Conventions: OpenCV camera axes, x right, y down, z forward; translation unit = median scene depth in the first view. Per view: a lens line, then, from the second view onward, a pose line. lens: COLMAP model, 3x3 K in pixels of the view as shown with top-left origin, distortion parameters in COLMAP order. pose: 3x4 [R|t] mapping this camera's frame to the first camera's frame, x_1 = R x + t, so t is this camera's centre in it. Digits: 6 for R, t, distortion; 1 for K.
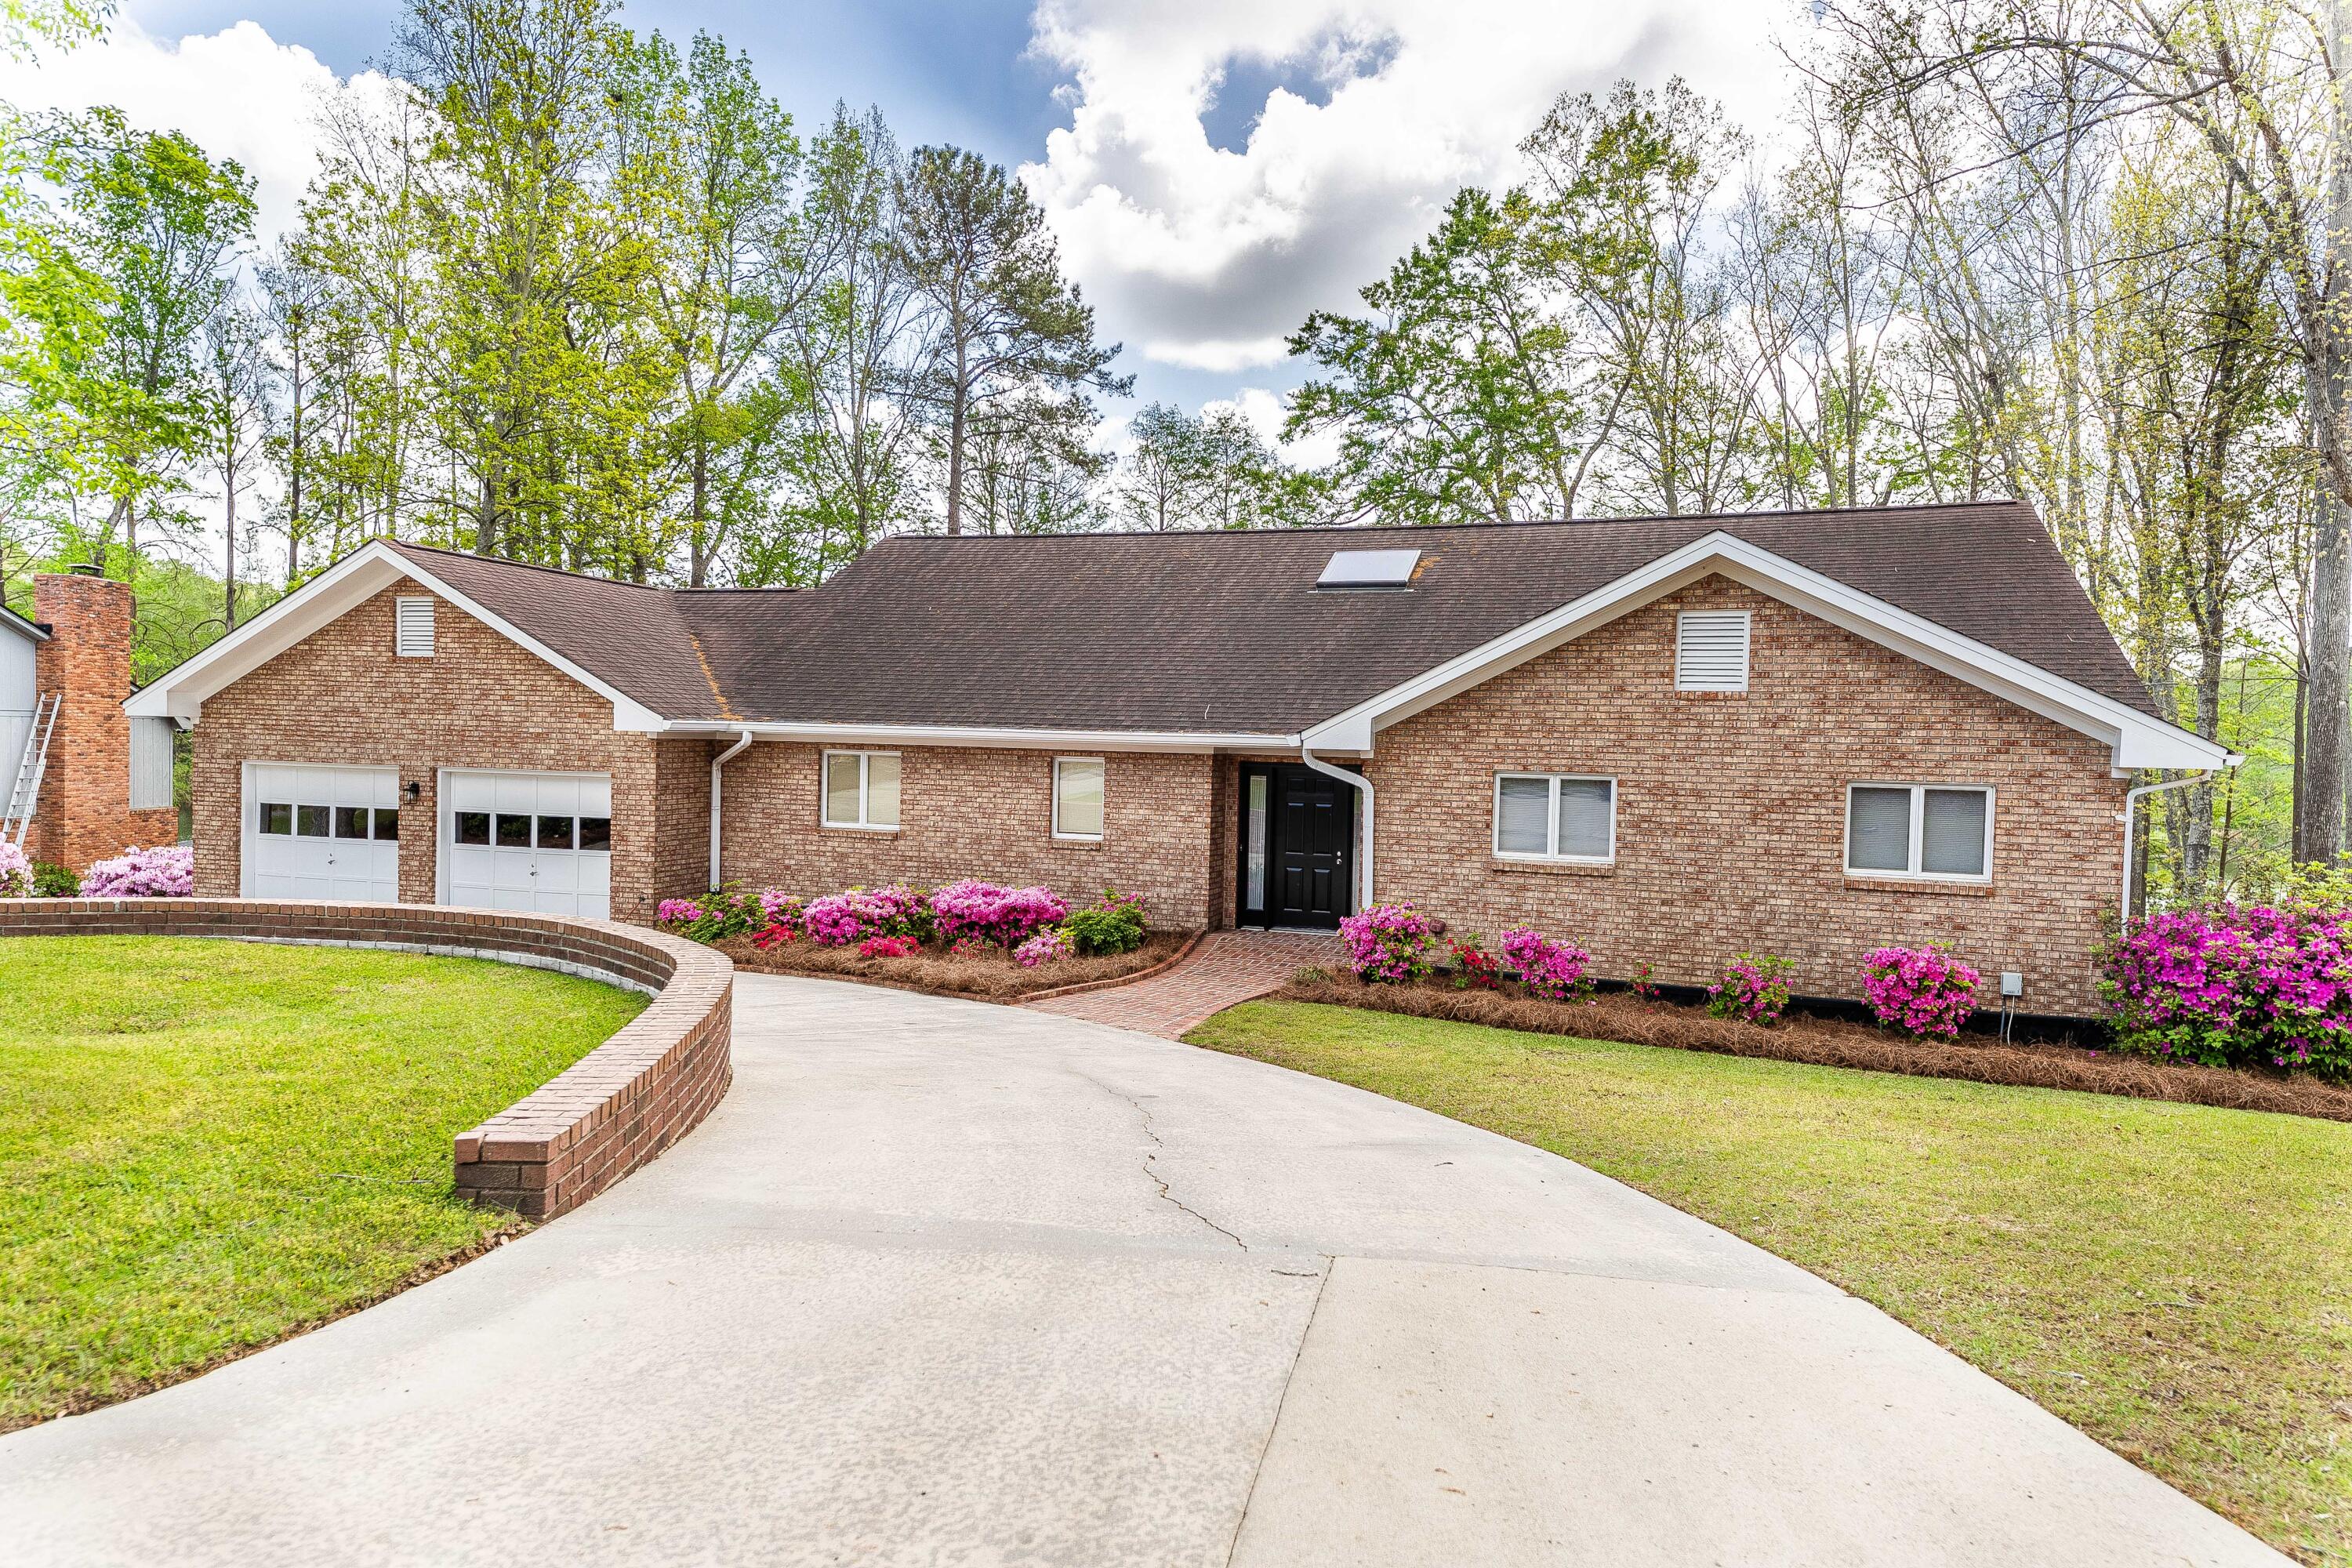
lens RADIAL K [[1423.0, 0, 1178.4], [0, 1423.0, 778.6], [0, 0, 1]] dist [0.099742, 0.009083]
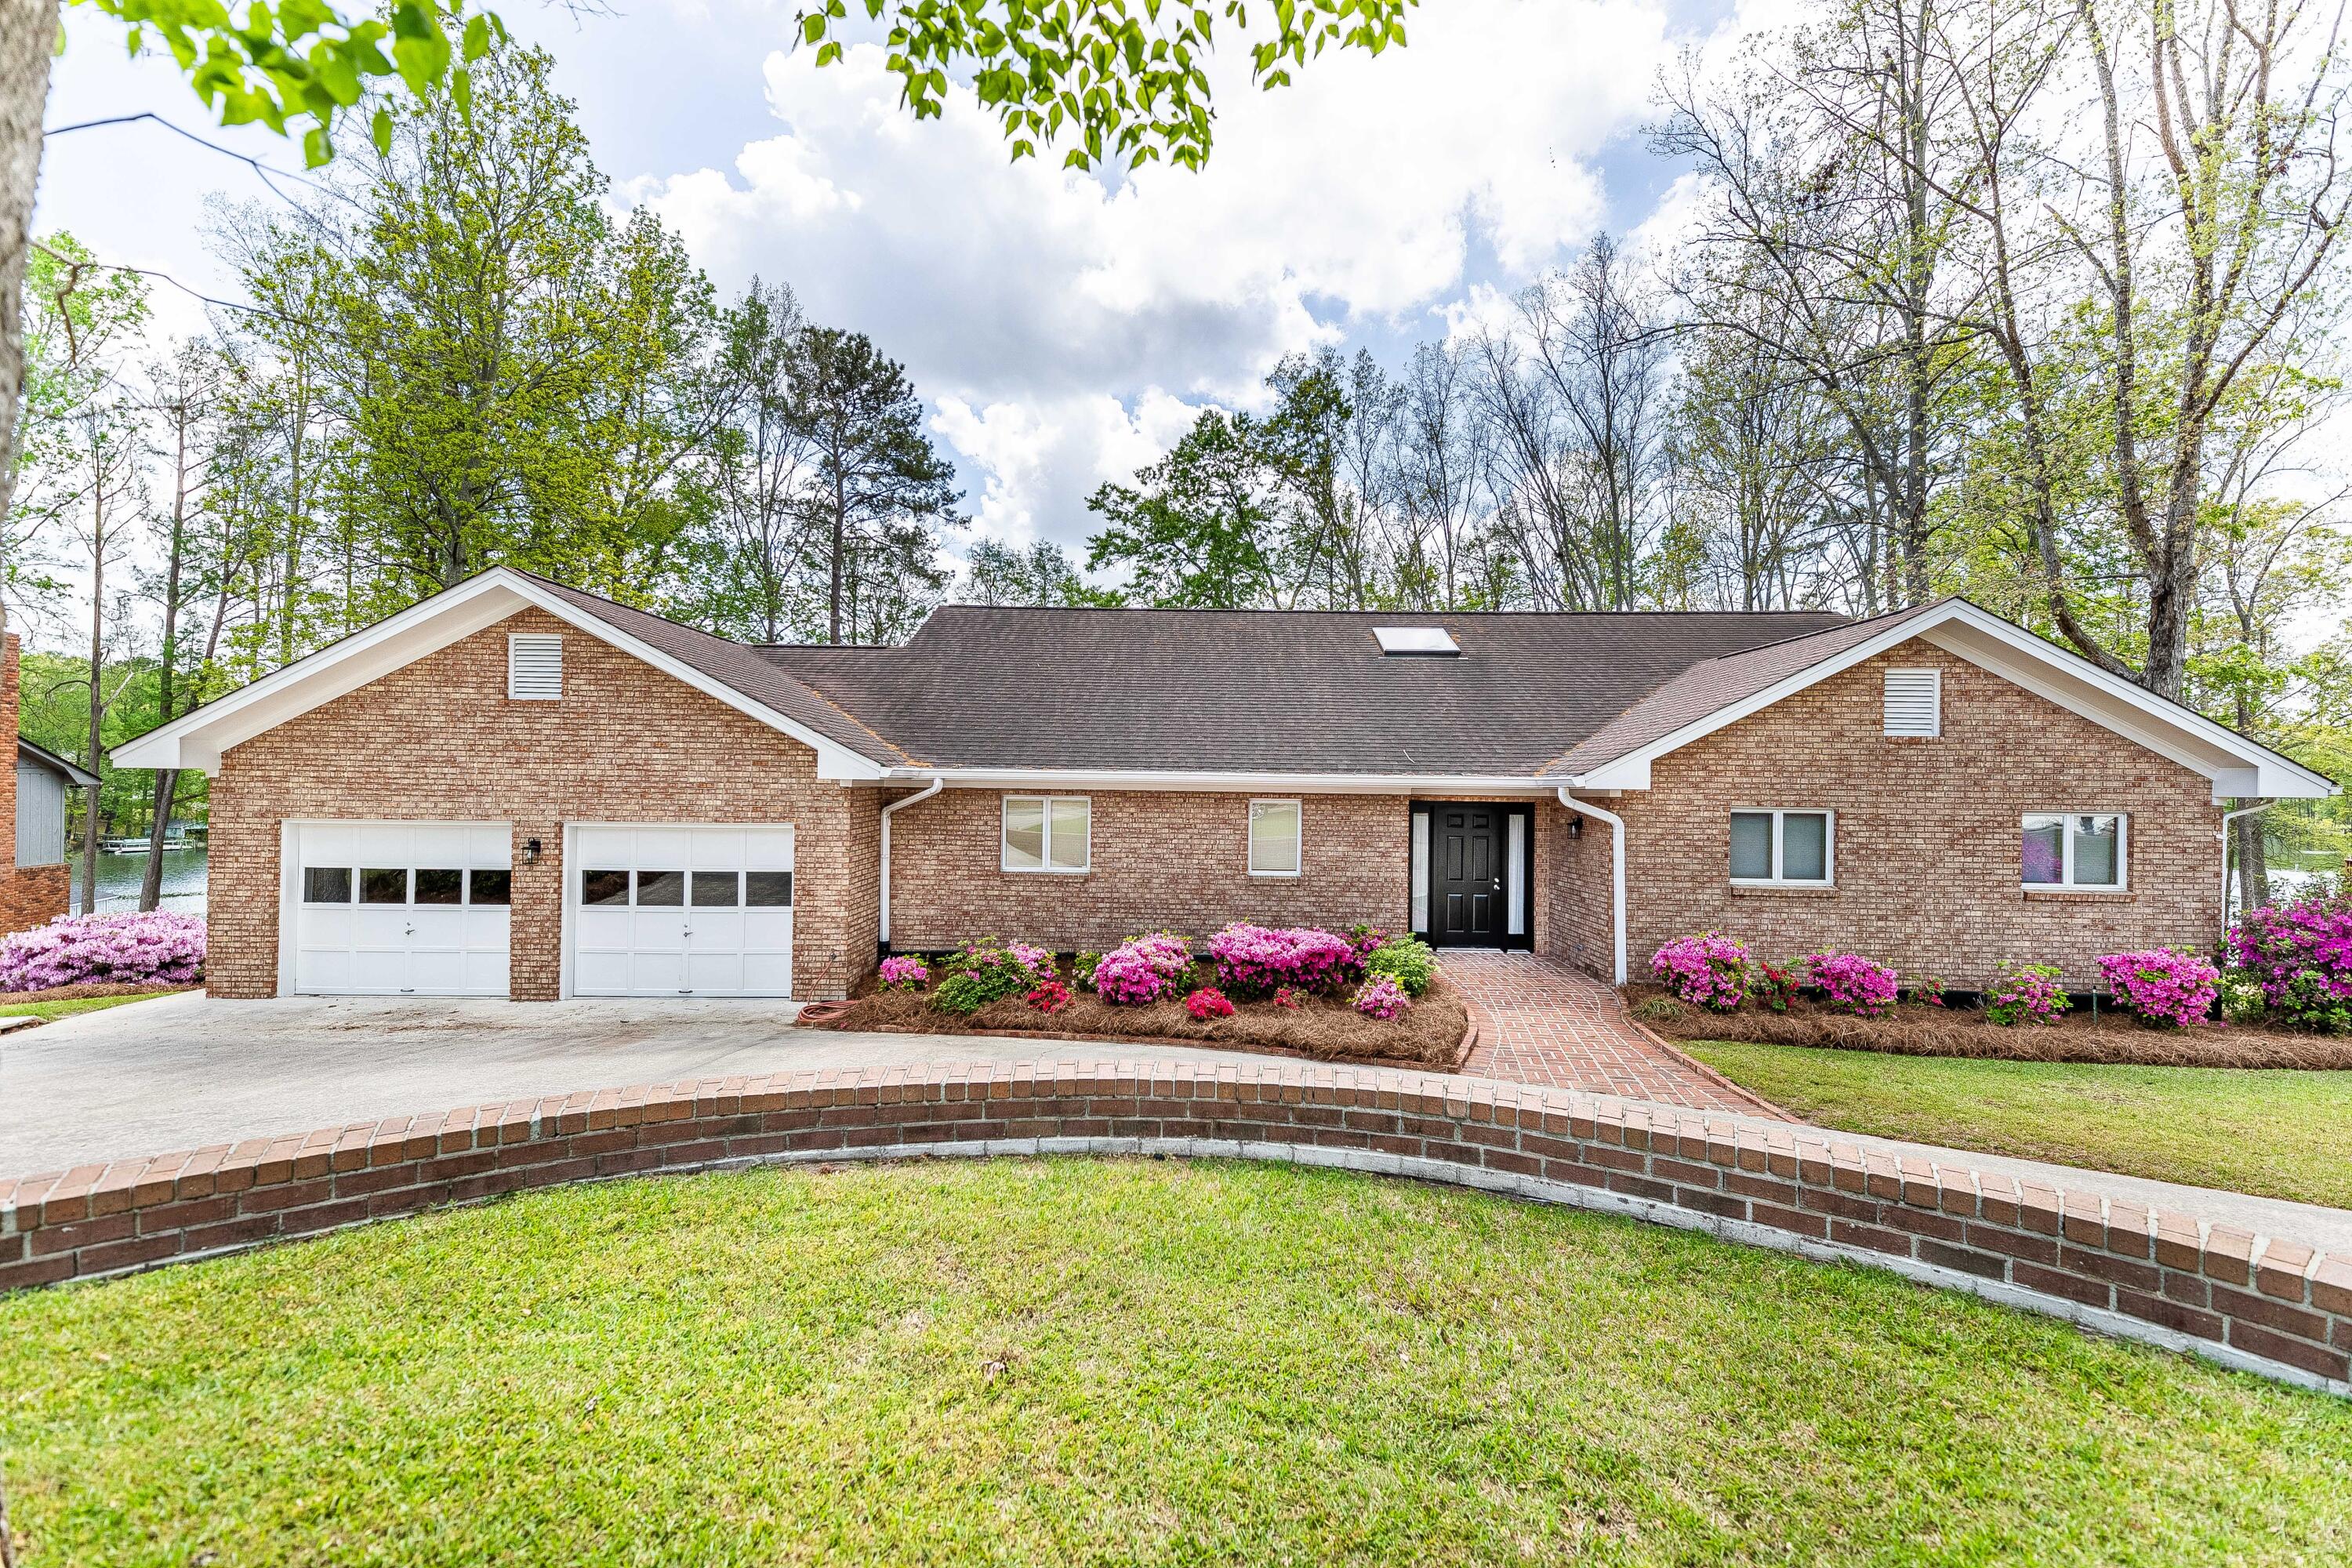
lens RADIAL K [[920.5, 0, 1181.1], [0, 920.5, 772.7], [0, 0, 1]] dist [0.032528, -0.002393]
pose [[0.951594, -0.006280, 0.307295, -0.320200], [0.017832, 0.999235, -0.034800, -0.010984], [-0.306842, 0.038595, 0.950978, 0.331702]]
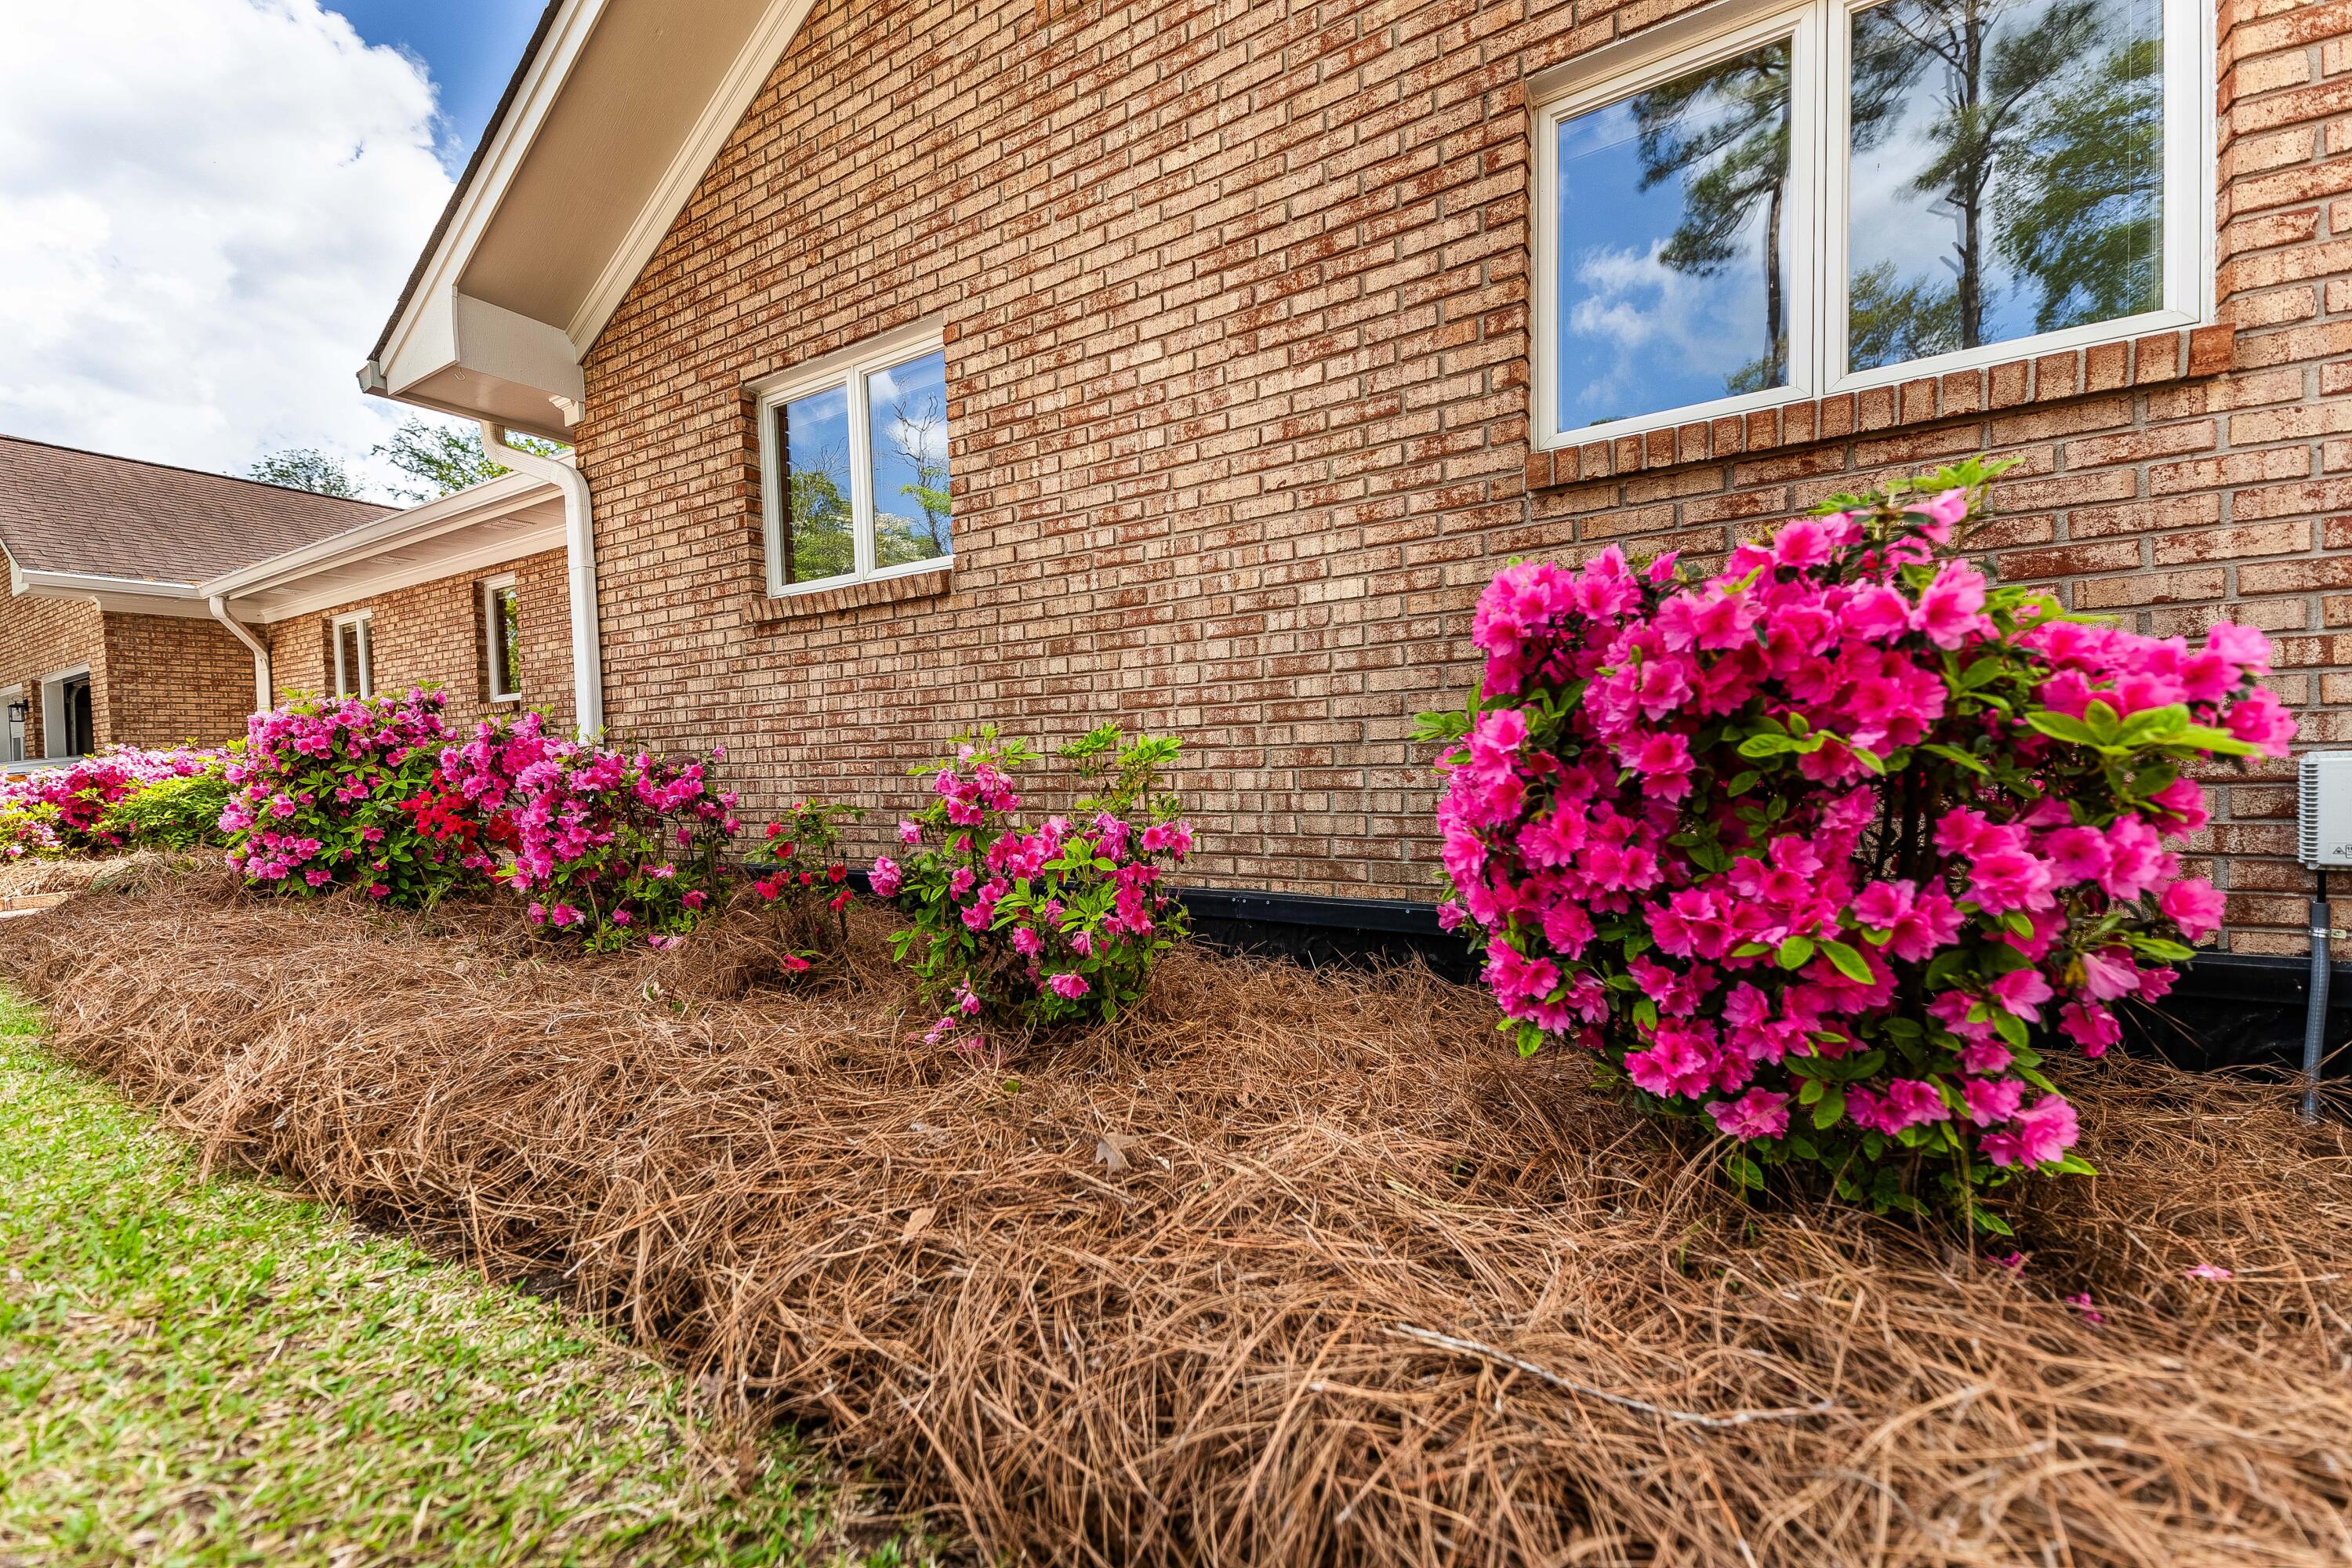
lens RADIAL K [[920.5, 0, 1178.6], [0, 920.5, 784.6], [0, 0, 1]] dist [0.032528, -0.002393]
pose [[0.974164, -0.041700, -0.221957, 0.306858], [0.040638, 0.999130, -0.009350, 0.090658], [0.222154, 0.000088, 0.975012, 0.584059]]
